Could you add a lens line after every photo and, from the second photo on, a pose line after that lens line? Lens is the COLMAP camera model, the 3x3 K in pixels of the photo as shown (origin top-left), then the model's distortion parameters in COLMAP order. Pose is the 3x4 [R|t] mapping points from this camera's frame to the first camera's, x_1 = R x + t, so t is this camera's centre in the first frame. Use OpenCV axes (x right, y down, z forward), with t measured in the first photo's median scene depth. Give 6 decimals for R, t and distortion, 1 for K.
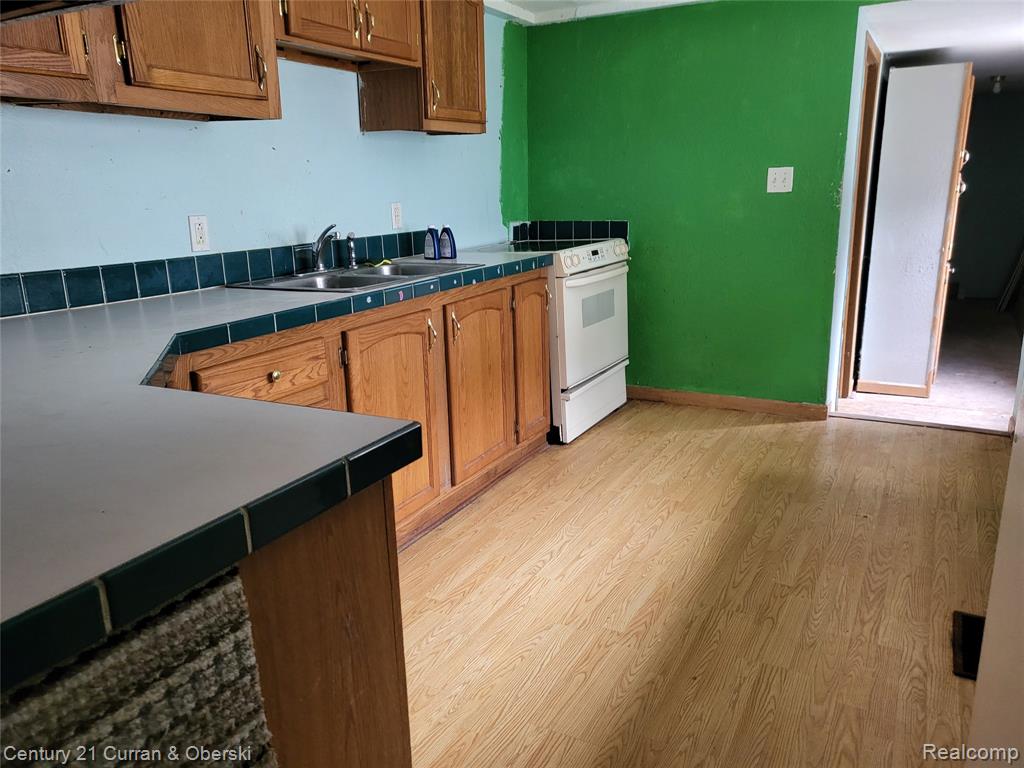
lens RADIAL K [[773.8, 0, 528.8], [0, 773.8, 380.4], [0, 0, 1]] dist [-0.010394, 0.099072]
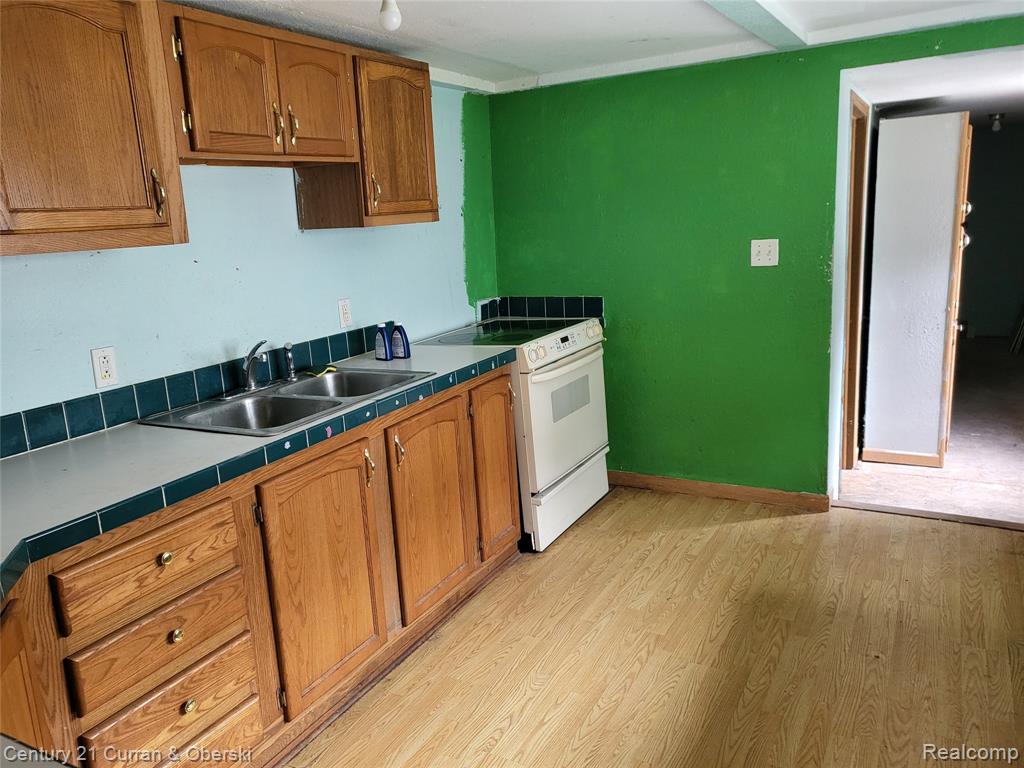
lens RADIAL K [[775.3, 0, 509.9], [0, 775.3, 375.4], [0, 0, 1]] dist [-0.010422, 0.091946]
pose [[0.999076, -0.031779, -0.028939, 0.050742], [0.030622, 0.998747, -0.039581, -0.097828], [0.030160, 0.038658, 0.998797, 0.088446]]
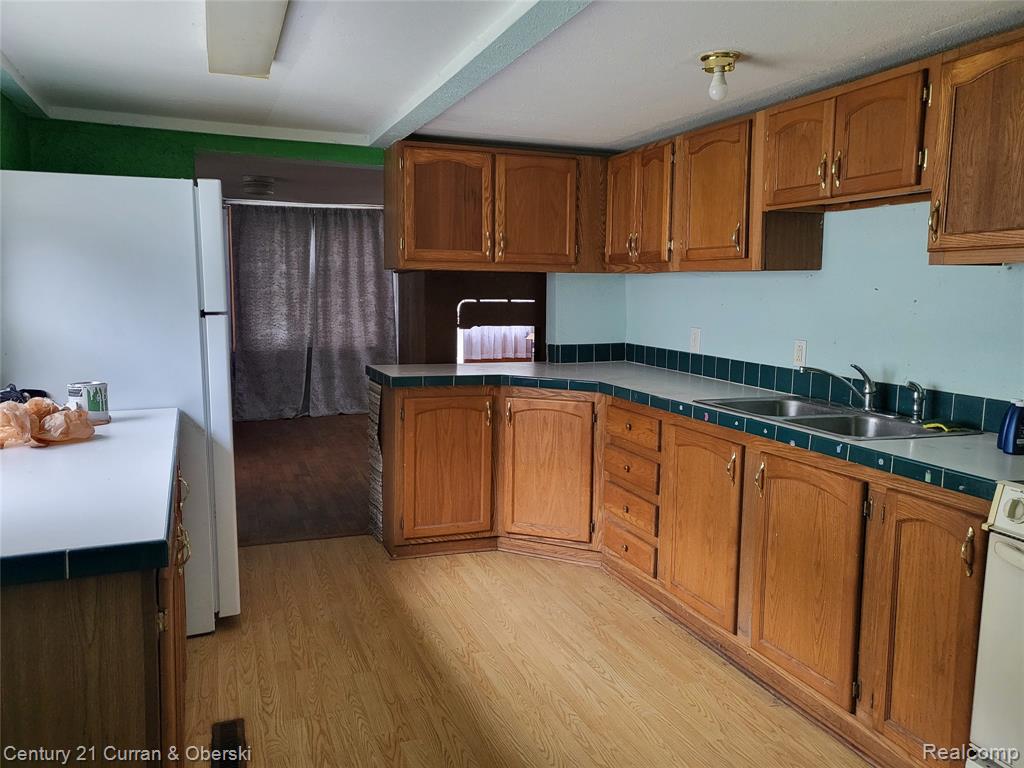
lens RADIAL K [[775.3, 0, 509.9], [0, 775.3, 375.4], [0, 0, 1]] dist [-0.010422, 0.091946]
pose [[-0.656823, 0.097209, -0.747753, 0.654327], [-0.190145, 0.938257, 0.288996, -0.329312], [0.729677, 0.332001, -0.597785, 1.075177]]
